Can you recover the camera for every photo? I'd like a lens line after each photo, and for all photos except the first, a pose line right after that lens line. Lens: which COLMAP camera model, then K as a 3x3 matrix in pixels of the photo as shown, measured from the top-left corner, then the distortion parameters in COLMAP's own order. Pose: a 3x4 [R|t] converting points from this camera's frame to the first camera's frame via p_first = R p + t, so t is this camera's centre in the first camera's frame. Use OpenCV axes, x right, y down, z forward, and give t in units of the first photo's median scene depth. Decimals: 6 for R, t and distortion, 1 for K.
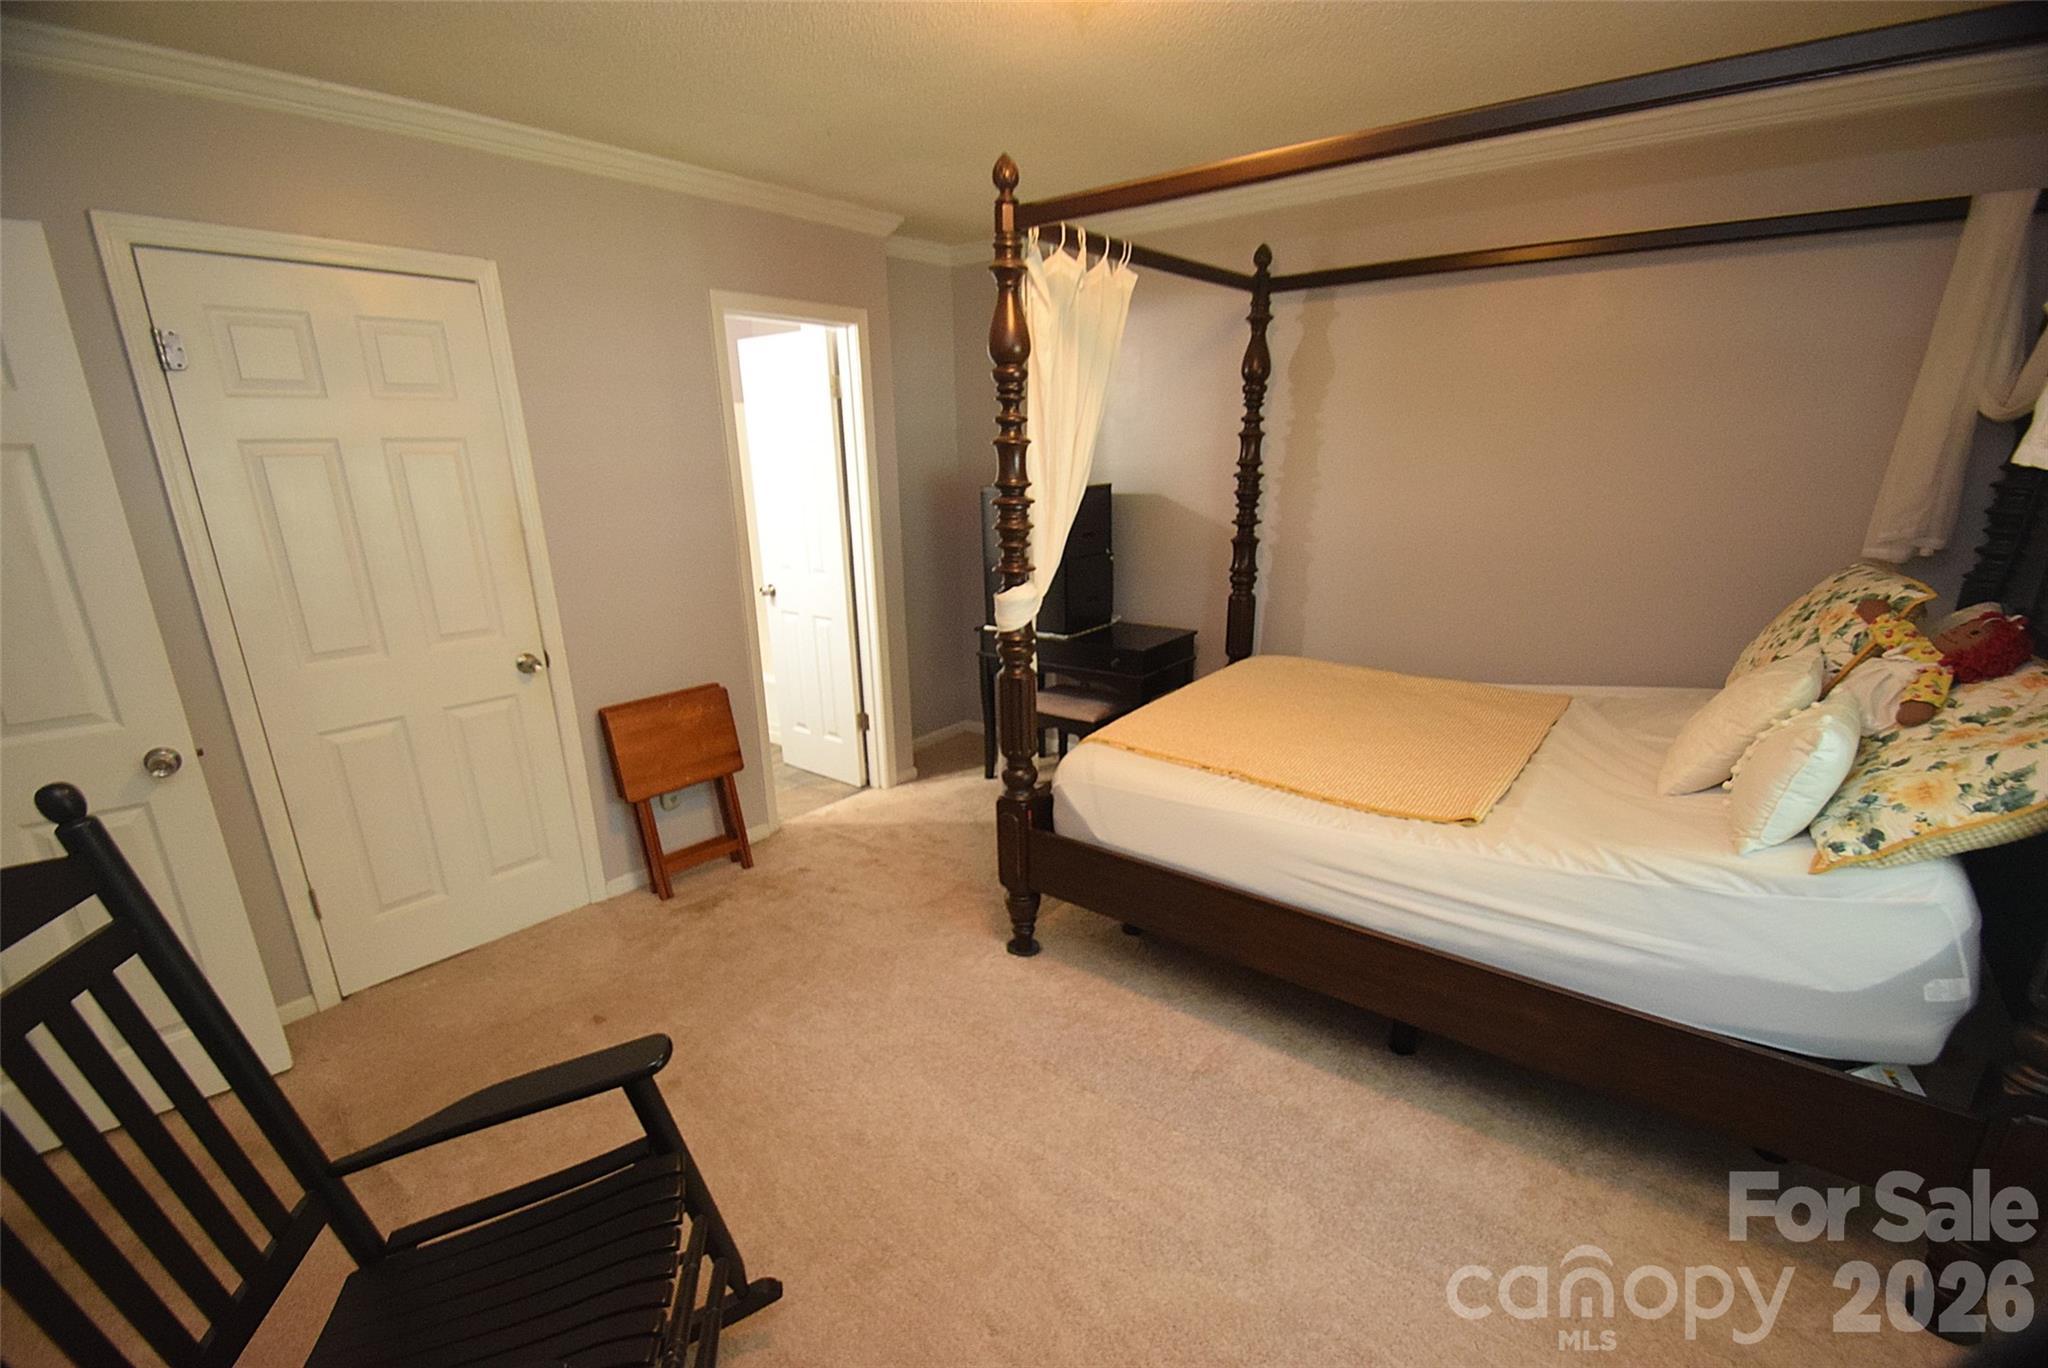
lens RADIAL K [[887.3, 0, 1027.0], [0, 887.3, 727.5], [0, 0, 1]] dist [-0.000293, -0.000196]
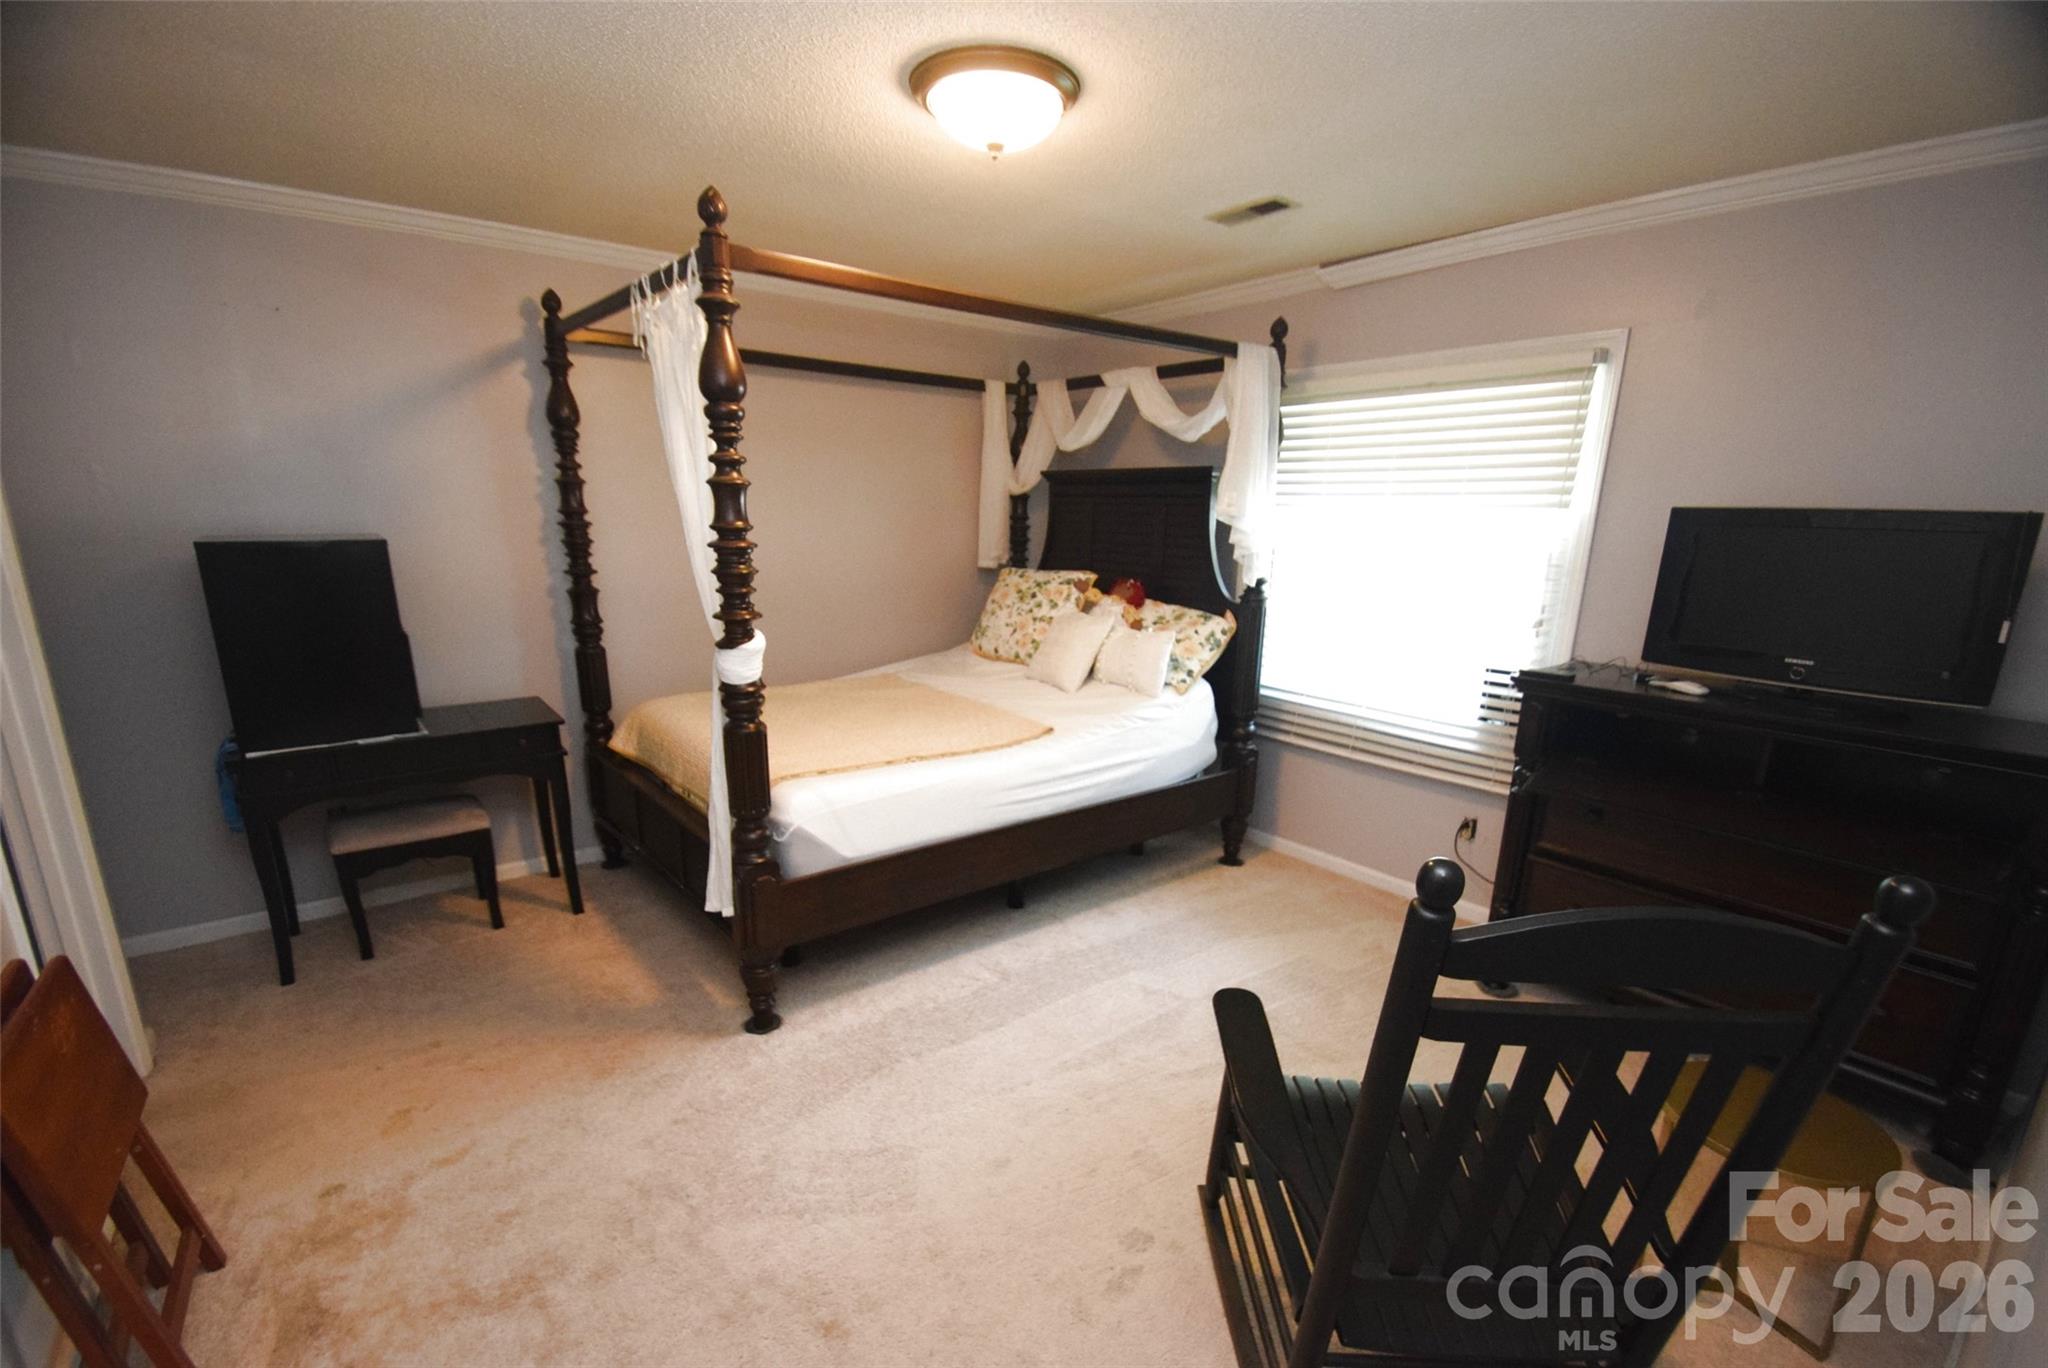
lens RADIAL K [[908.5, 0, 1024.7], [0, 908.5, 729.5], [0, 0, 1]] dist [0.000531, -0.000019]
pose [[0.247770, -0.211673, 0.945412, -0.917111], [0.275333, 0.950988, 0.140763, -0.120999], [-0.928871, 0.225427, 0.293907, 0.482988]]
